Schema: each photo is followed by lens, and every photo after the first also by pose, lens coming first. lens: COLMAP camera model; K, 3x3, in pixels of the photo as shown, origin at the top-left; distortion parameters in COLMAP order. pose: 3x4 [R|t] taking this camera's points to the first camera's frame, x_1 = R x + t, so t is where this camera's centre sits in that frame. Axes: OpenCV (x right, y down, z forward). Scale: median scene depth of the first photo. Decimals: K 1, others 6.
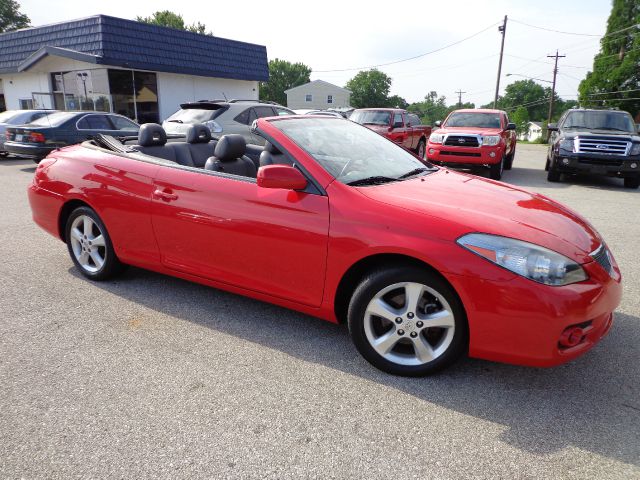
lens RADIAL K [[469.9, 0, 322.8], [0, 469.9, 238.9], [0, 0, 1]] dist [-0.008758, 0.005324]
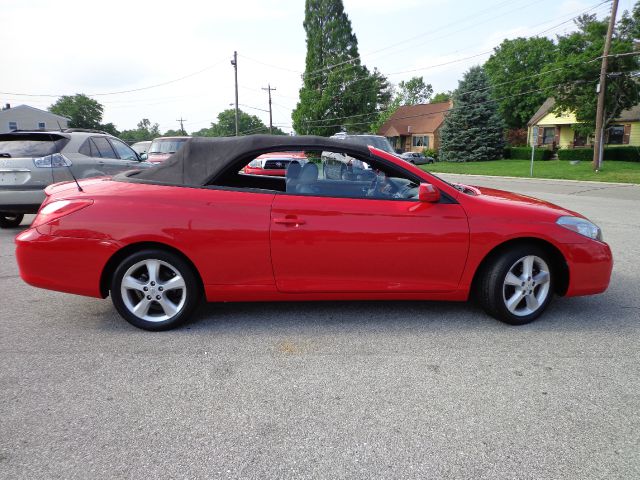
lens RADIAL K [[470.0, 0, 320.0], [0, 470.0, 240.0], [0, 0, 1]] dist [-0.002658, 0.004719]
pose [[0.836769, -0.130803, 0.531703, -0.211683], [0.158315, 0.987369, -0.006249, -0.008833], [-0.524170, 0.089405, 0.846908, 0.020709]]
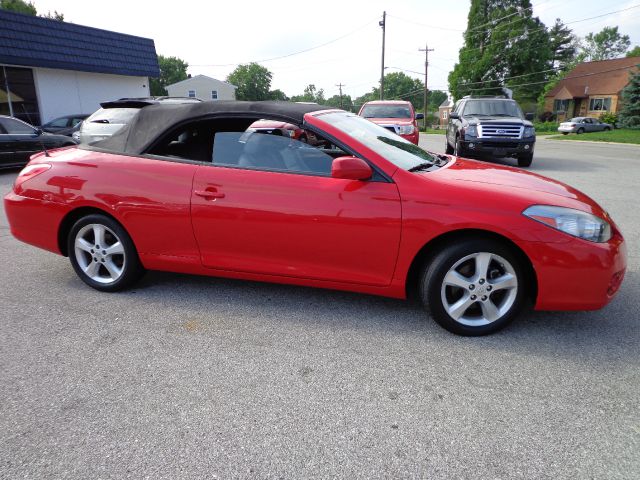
lens RADIAL K [[471.2, 0, 322.2], [0, 471.2, 240.6], [0, 0, 1]] dist [-0.000083, 0.006607]
pose [[0.969527, -0.091245, 0.227357, -0.085409], [0.088129, 0.995824, 0.023844, 0.000416], [-0.228583, -0.003080, 0.973519, -0.005691]]
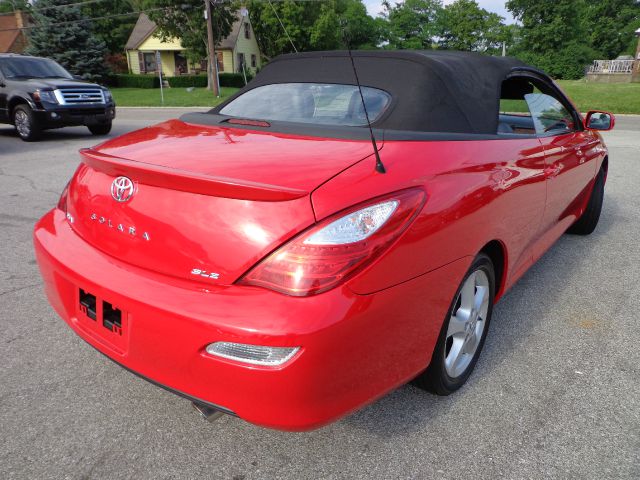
lens RADIAL K [[471.9, 0, 320.7], [0, 471.9, 239.1], [0, 0, 1]] dist [0.008126, 0.001930]
pose [[0.138686, -0.351216, 0.925966, -0.296325], [0.256231, 0.915890, 0.309017, -0.084876], [-0.956615, 0.194405, 0.217014, 0.309583]]
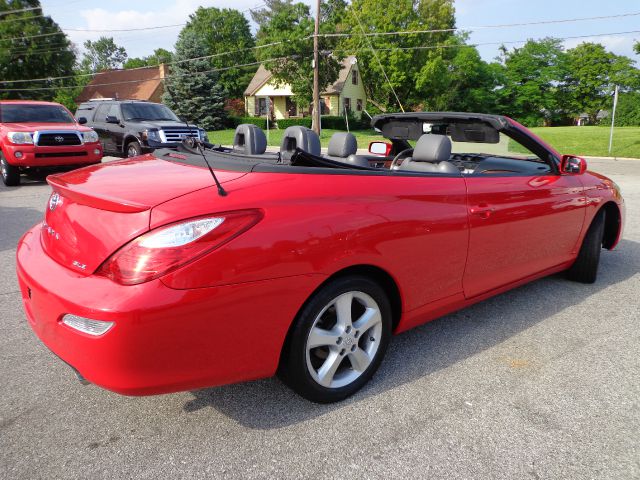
lens RADIAL K [[471.2, 0, 322.2], [0, 471.2, 240.6], [0, 0, 1]] dist [-0.000083, 0.006607]
pose [[0.357766, -0.259644, 0.896989, -0.302391], [0.241470, 0.953620, 0.179725, -0.065682], [-0.902051, 0.152296, 0.403869, 0.234543]]
